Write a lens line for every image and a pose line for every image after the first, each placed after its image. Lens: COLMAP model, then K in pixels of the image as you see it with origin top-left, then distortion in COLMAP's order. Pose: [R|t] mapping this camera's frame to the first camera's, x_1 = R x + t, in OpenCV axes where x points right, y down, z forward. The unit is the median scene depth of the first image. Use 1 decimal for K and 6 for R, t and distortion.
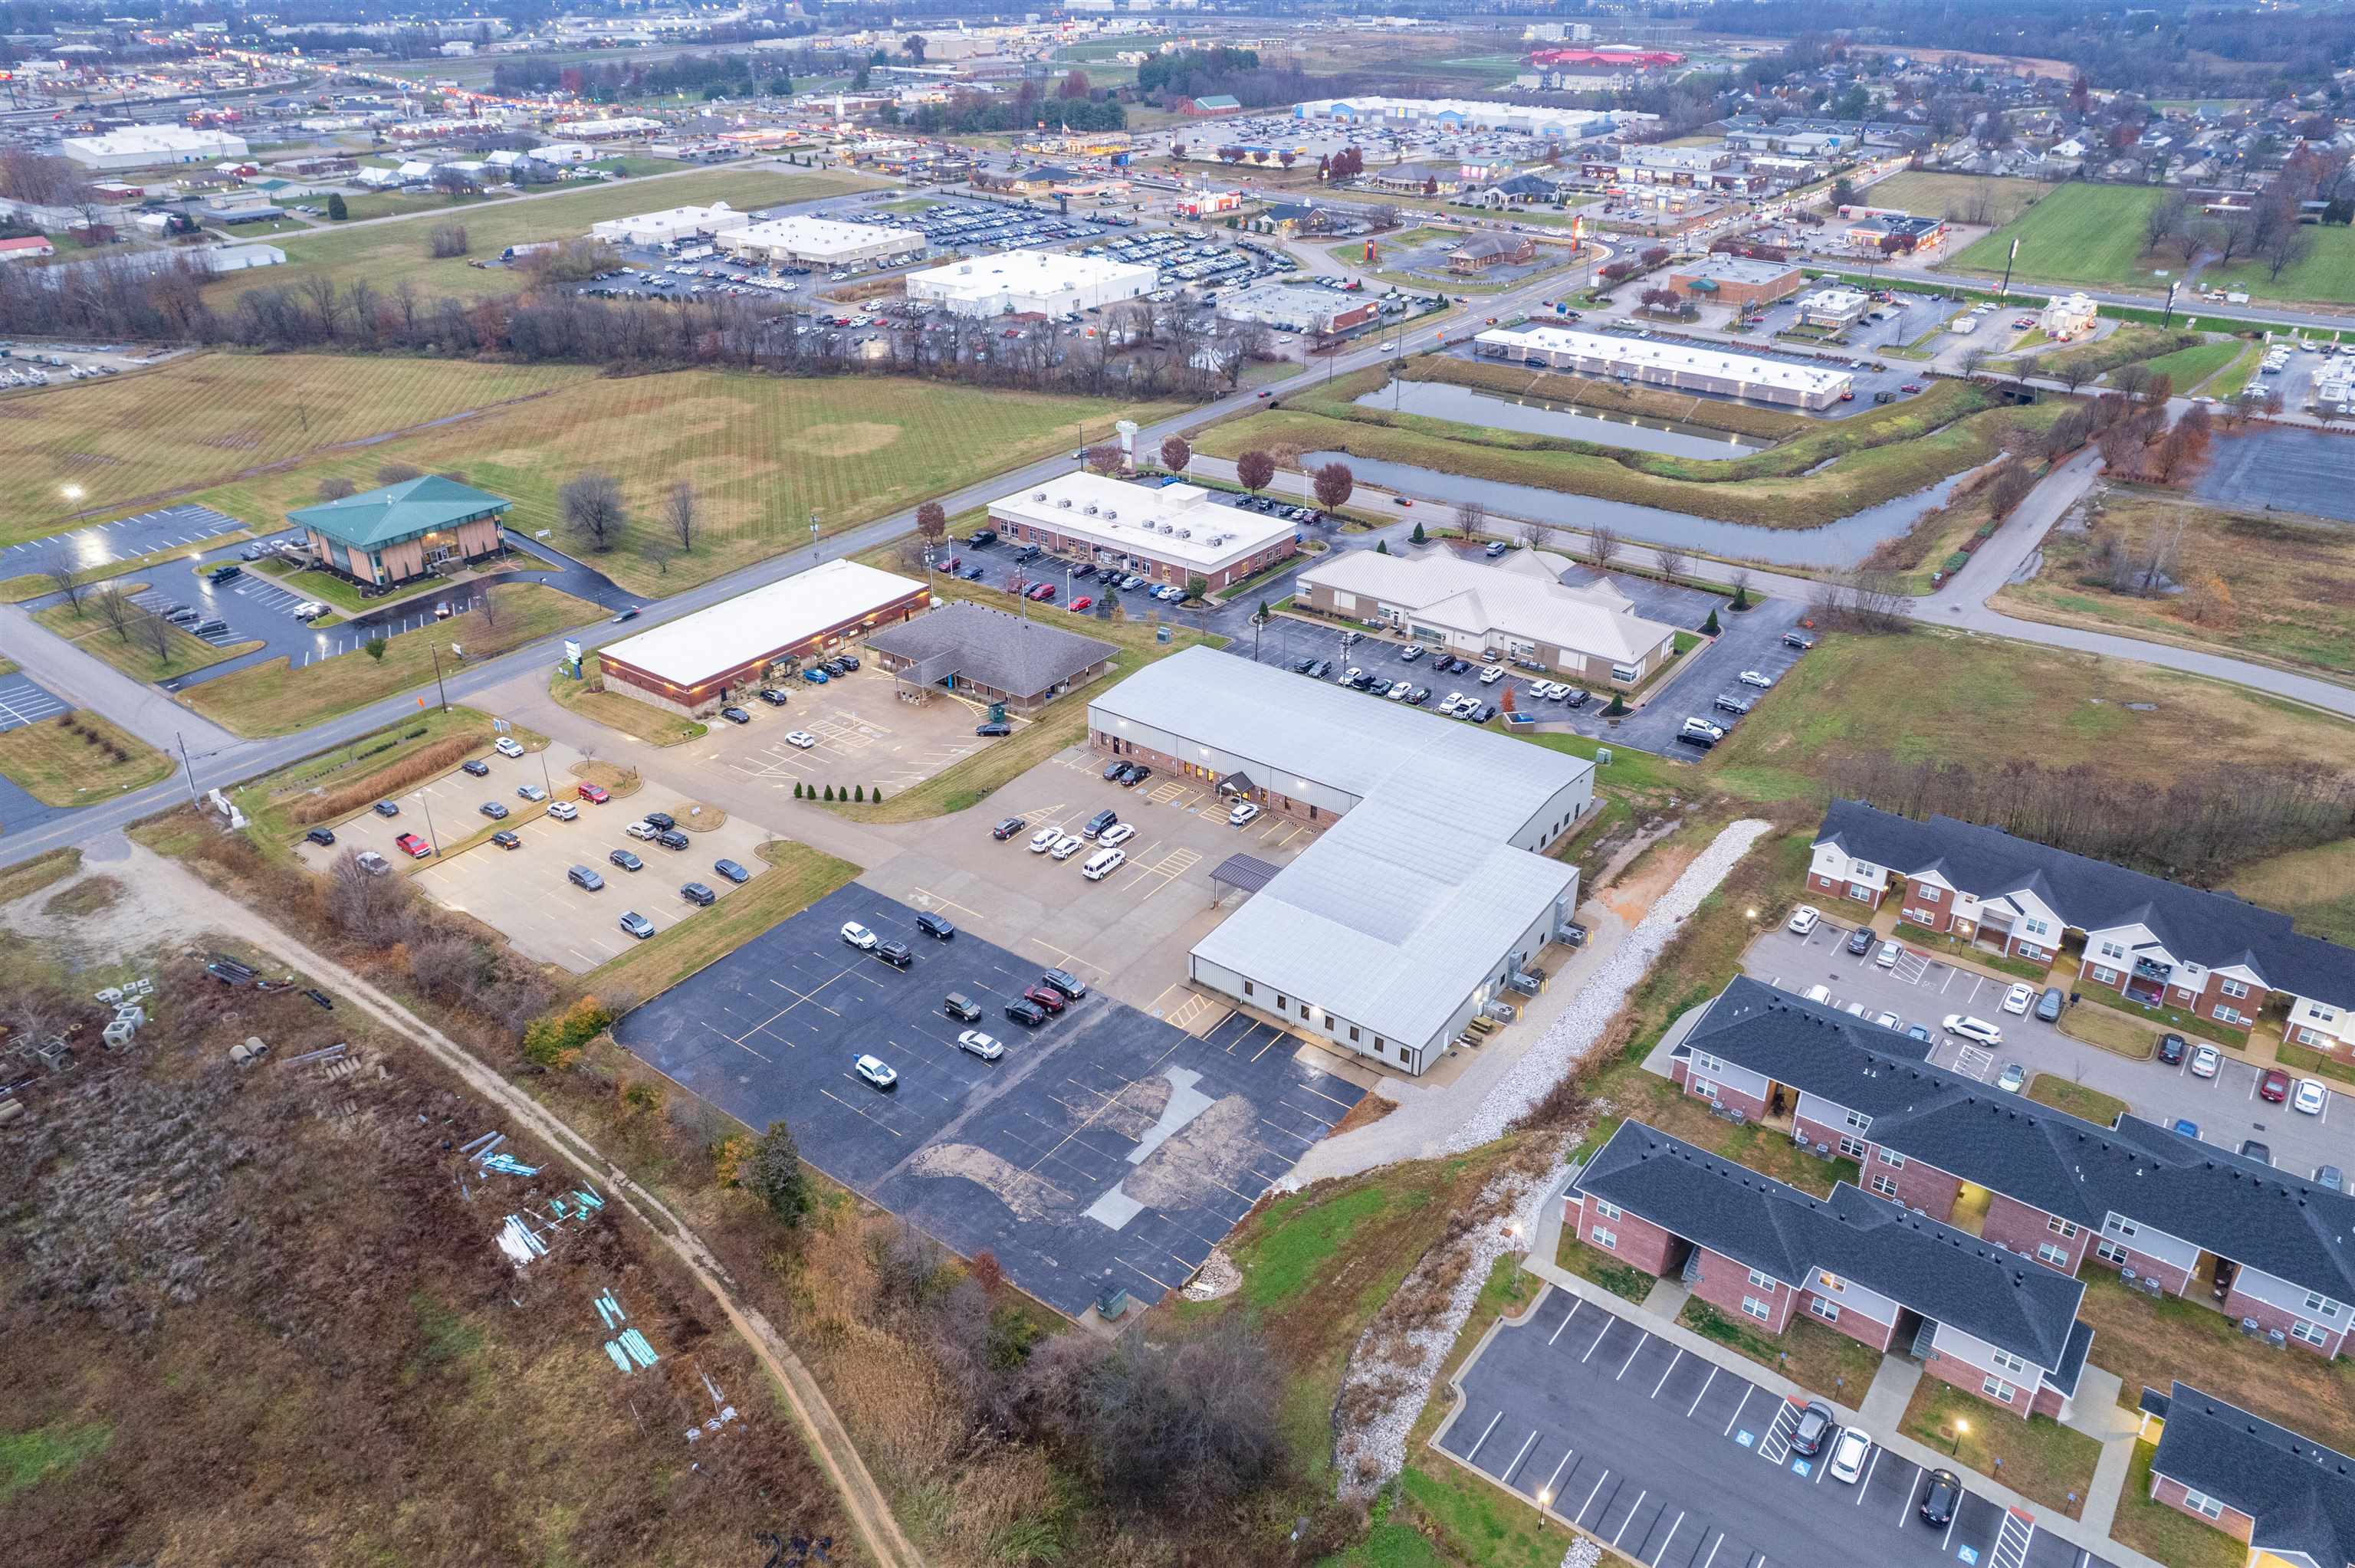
lens RADIAL K [[1504.8, 0, 1213.6], [0, 1504.8, 786.5], [0, 0, 1]] dist [-0.061731, 0.046629]
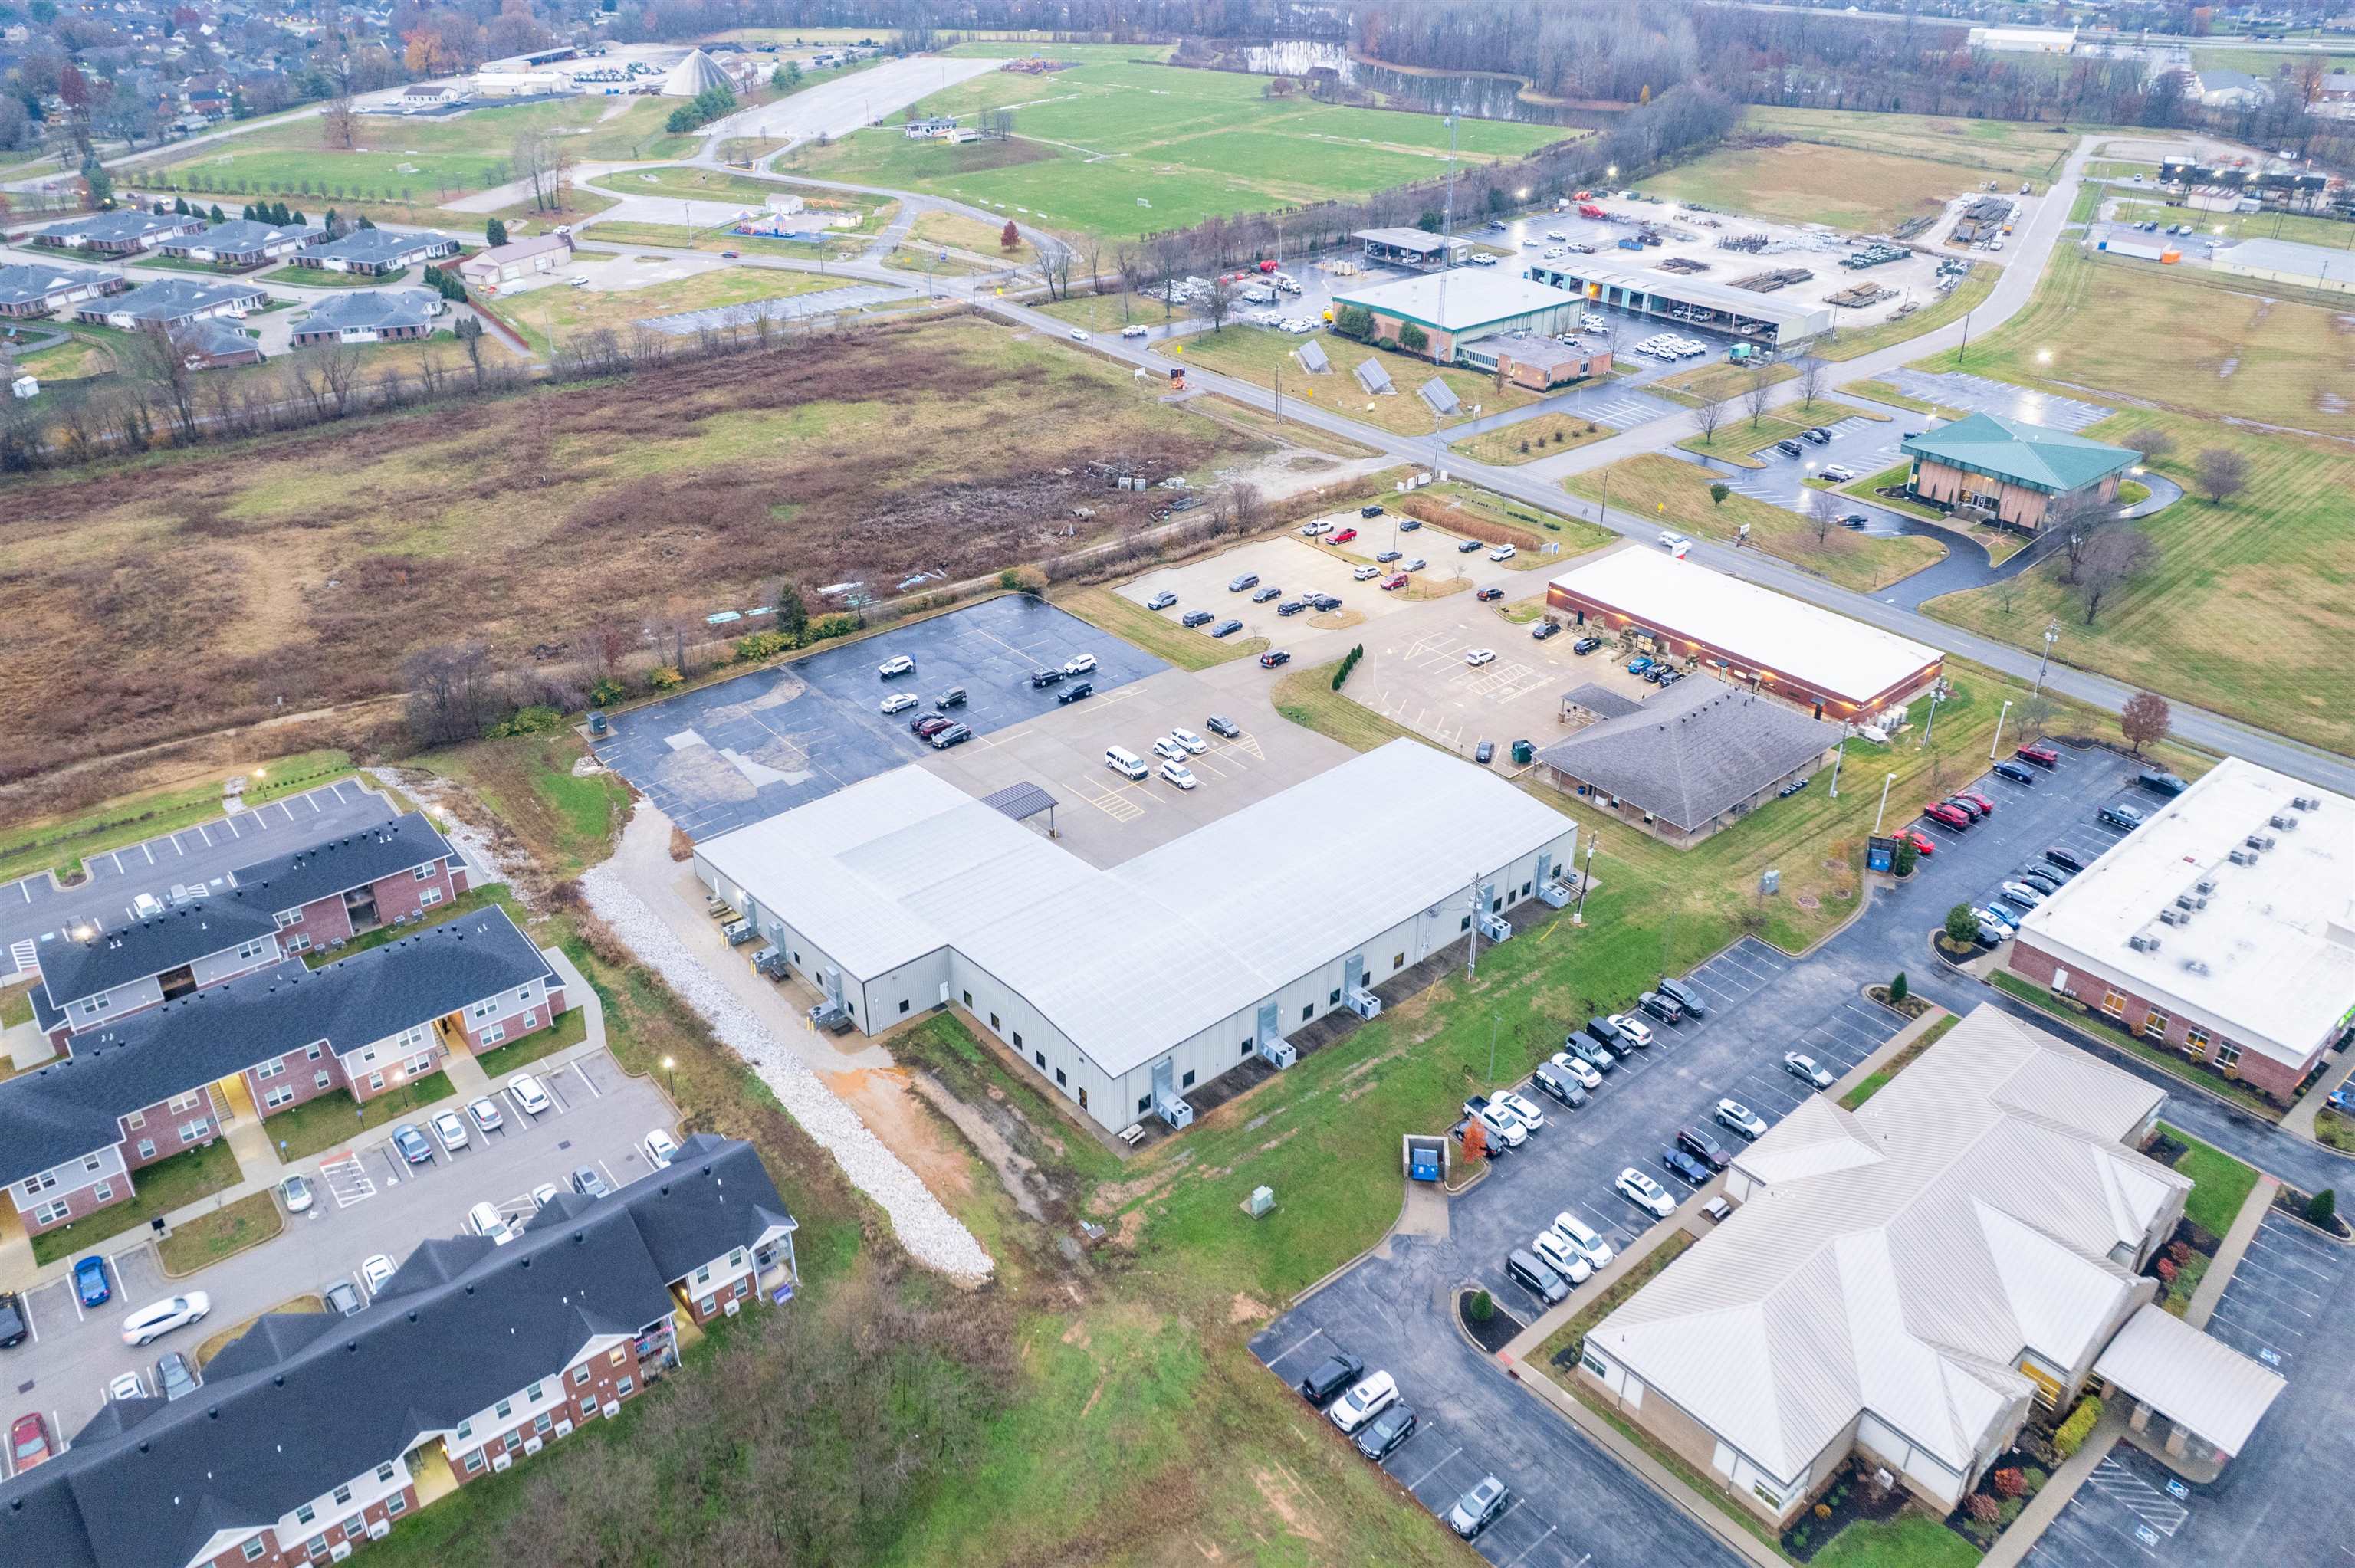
lens RADIAL K [[1707.4, 0, 1250.1], [0, 1707.4, 780.4], [0, 0, 1]] dist [-0.081865, 0.071270]
pose [[-0.208316, 0.479291, -0.852575, 0.686464], [-0.484655, 0.706567, 0.515629, -0.440327], [0.849538, 0.520618, 0.085101, 0.767209]]
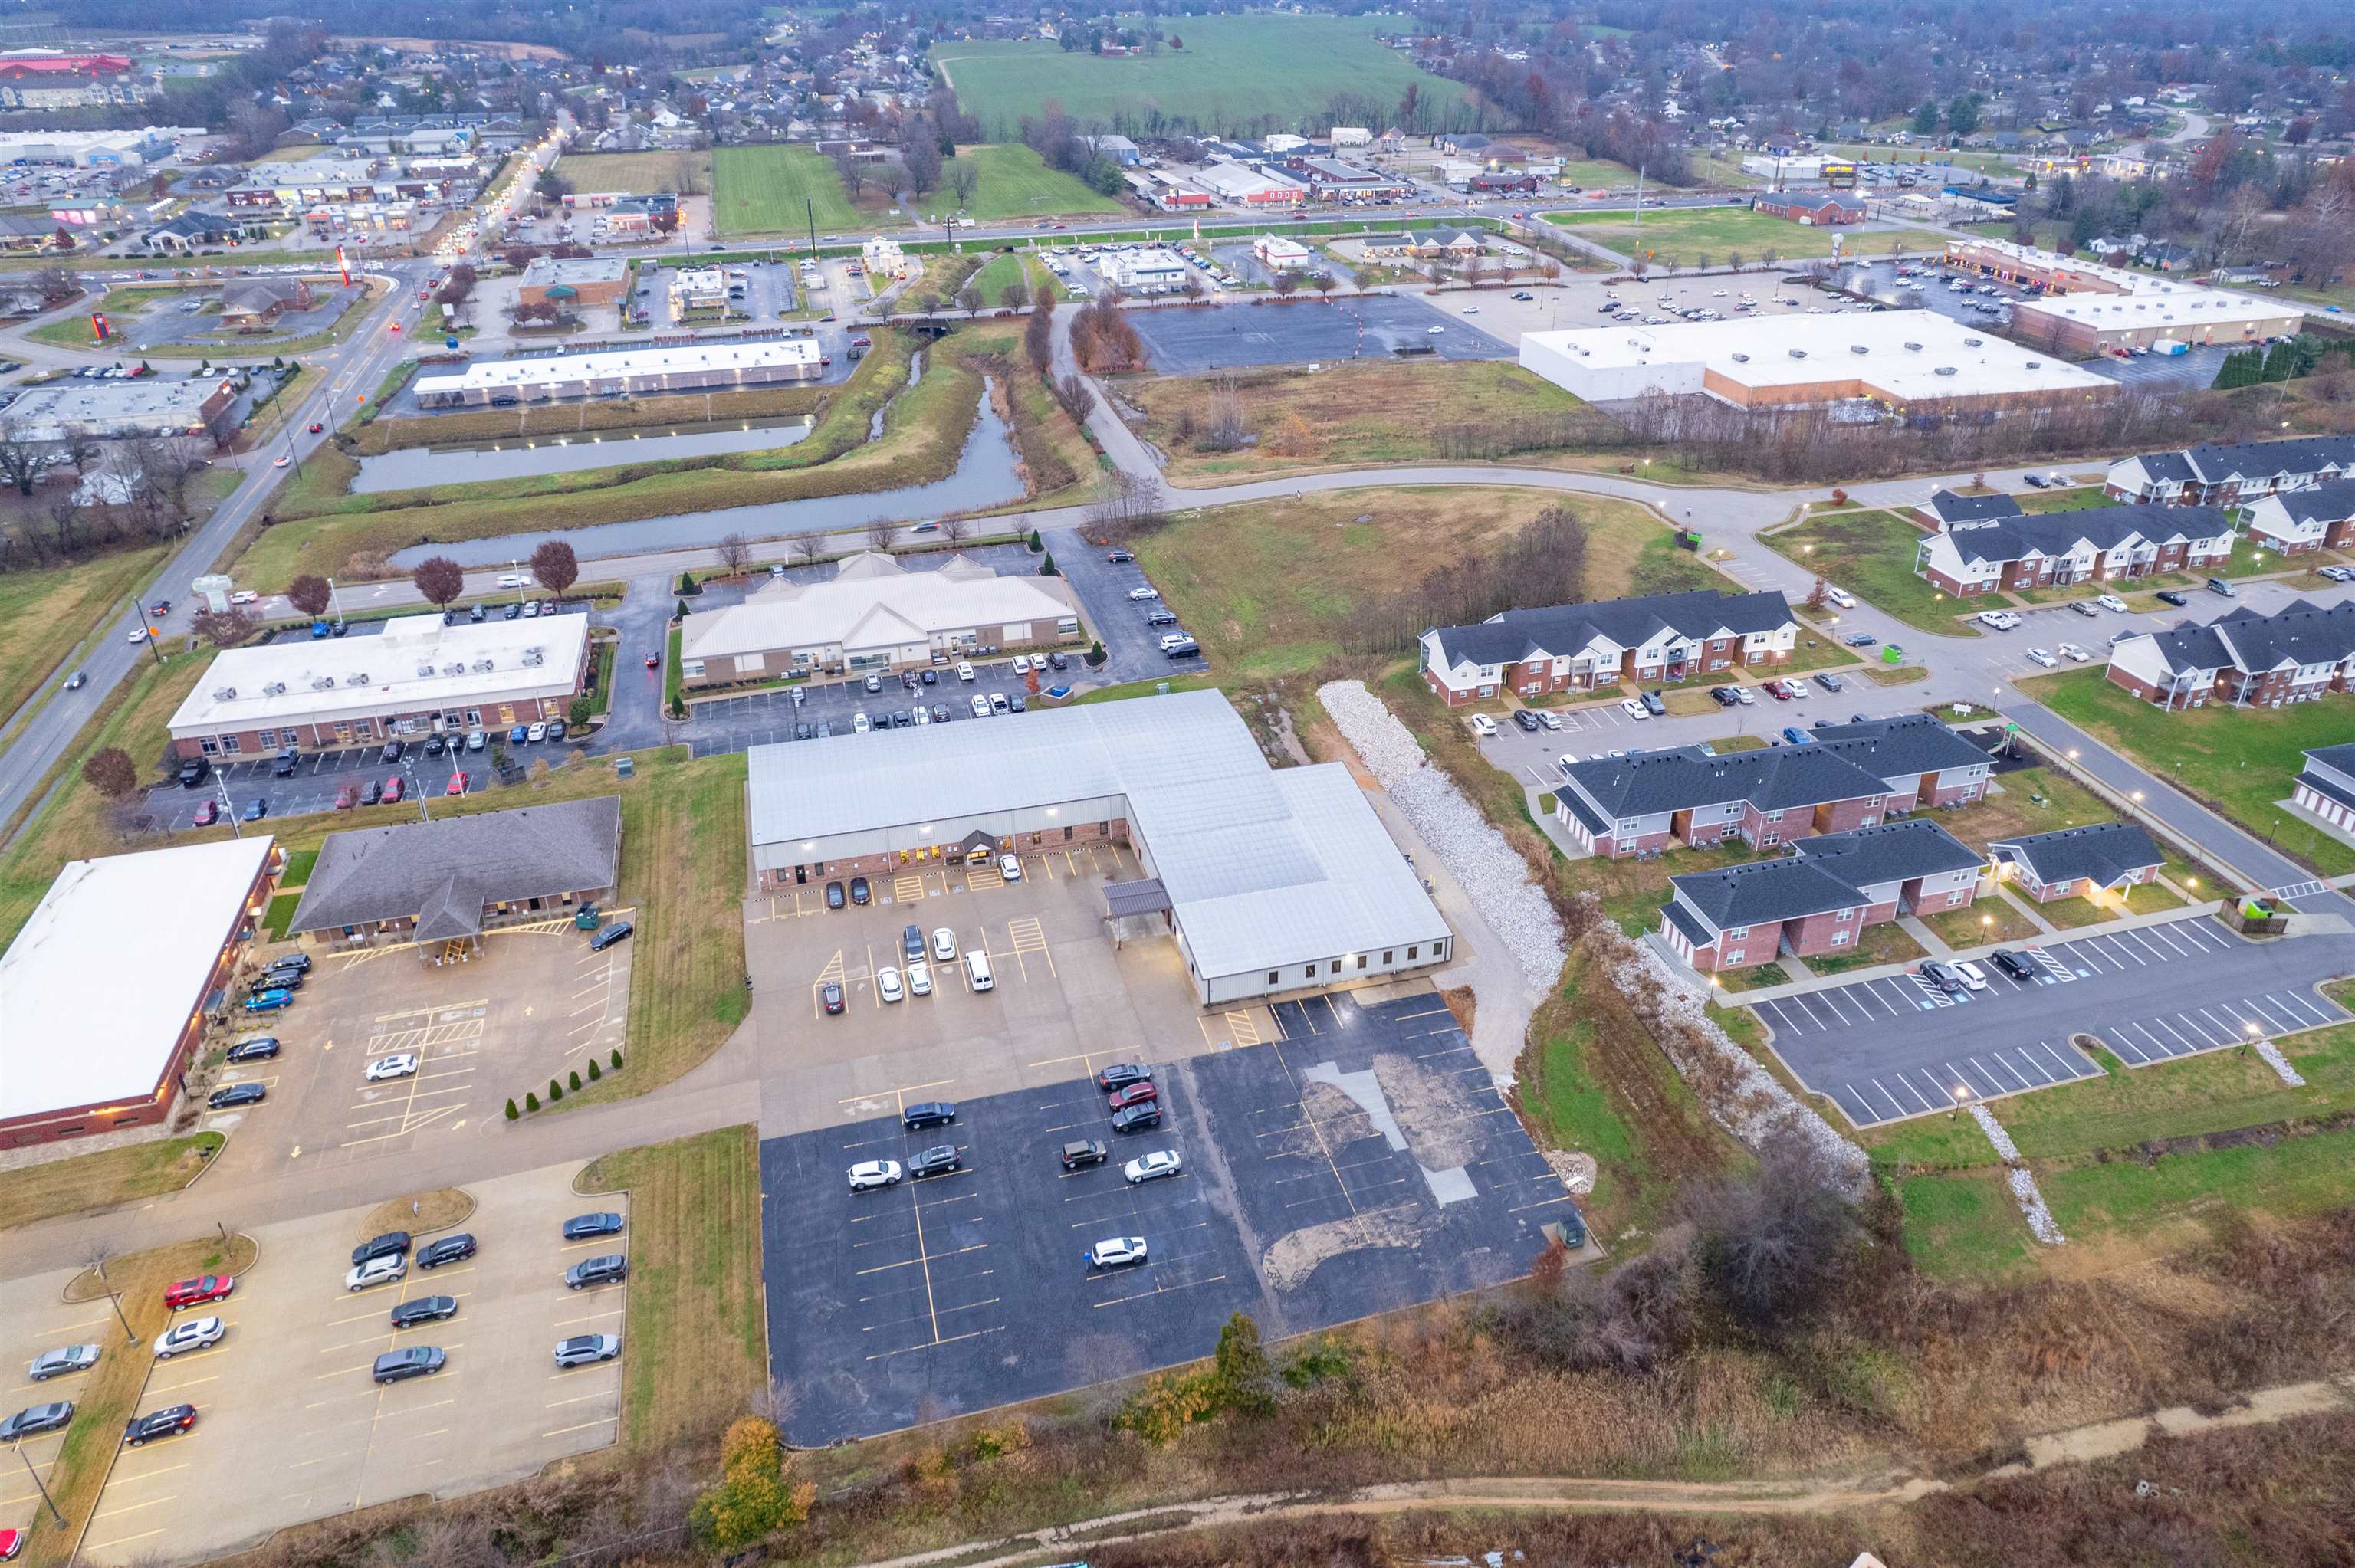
lens RADIAL K [[1504.8, 0, 1213.6], [0, 1504.8, 786.5], [0, 0, 1]] dist [-0.061731, 0.046629]
pose [[0.617397, -0.390311, 0.682993, -0.435076], [0.384488, 0.907179, 0.170866, -0.115548], [-0.686287, 0.157110, 0.710159, 0.197373]]
